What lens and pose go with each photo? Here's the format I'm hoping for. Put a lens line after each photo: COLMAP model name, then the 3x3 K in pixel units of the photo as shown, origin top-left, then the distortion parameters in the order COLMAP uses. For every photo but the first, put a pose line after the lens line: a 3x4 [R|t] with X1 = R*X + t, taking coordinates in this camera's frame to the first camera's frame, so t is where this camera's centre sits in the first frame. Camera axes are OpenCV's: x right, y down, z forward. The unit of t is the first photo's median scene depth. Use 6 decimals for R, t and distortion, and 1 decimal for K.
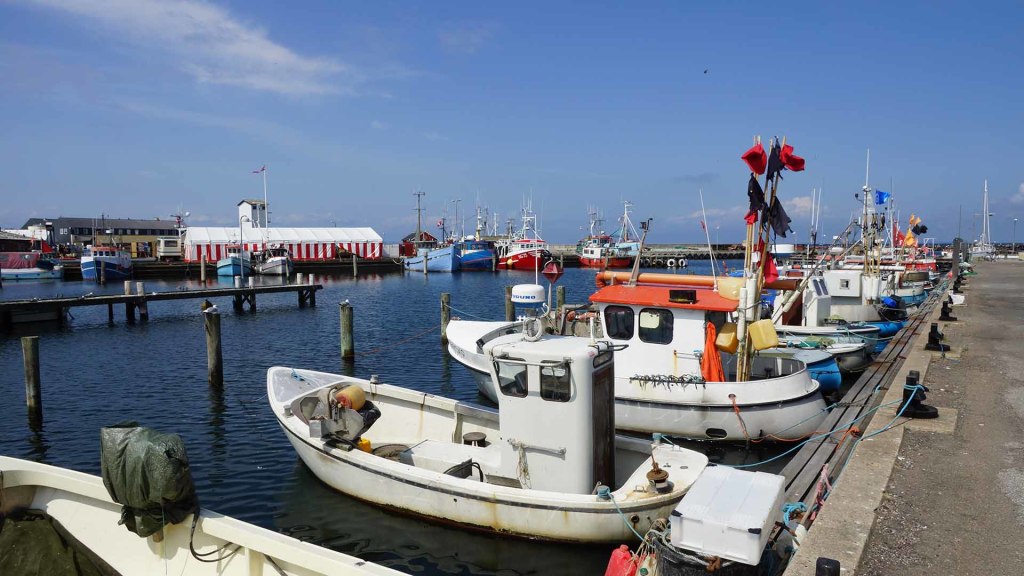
lens RADIAL K [[677.5, 0, 520.0], [0, 677.5, 294.5], [0, 0, 1]] dist [-0.040981, 0.000237]
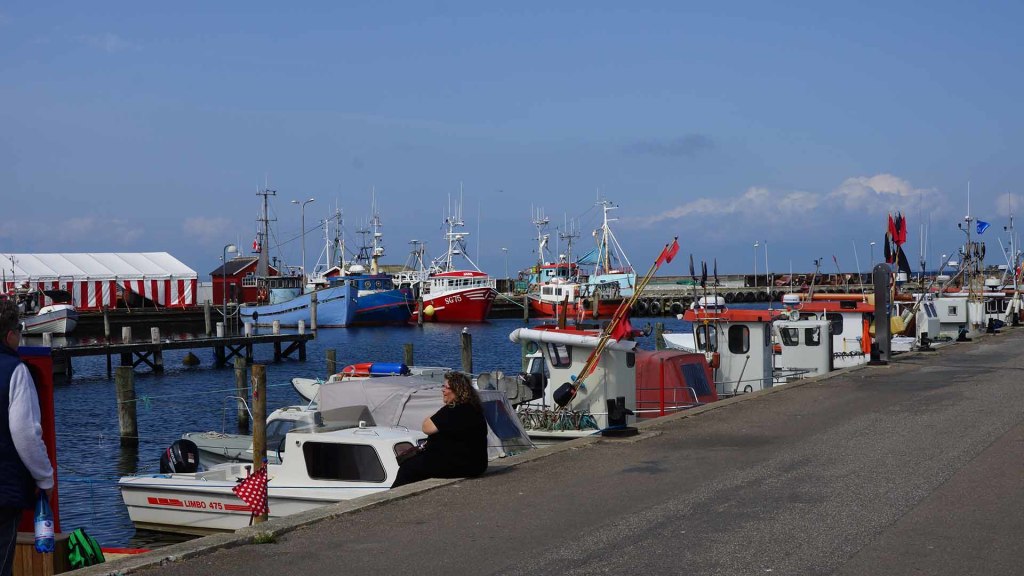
lens RADIAL K [[1562.8, 0, 515.9], [0, 1562.8, 285.5], [0, 0, 1]] dist [-0.004956, 0.000000]
pose [[0.988061, -0.011519, 0.153633, -0.155924], [0.022345, 0.997372, -0.068924, 0.027111], [-0.152436, 0.071534, 0.985721, -0.359889]]
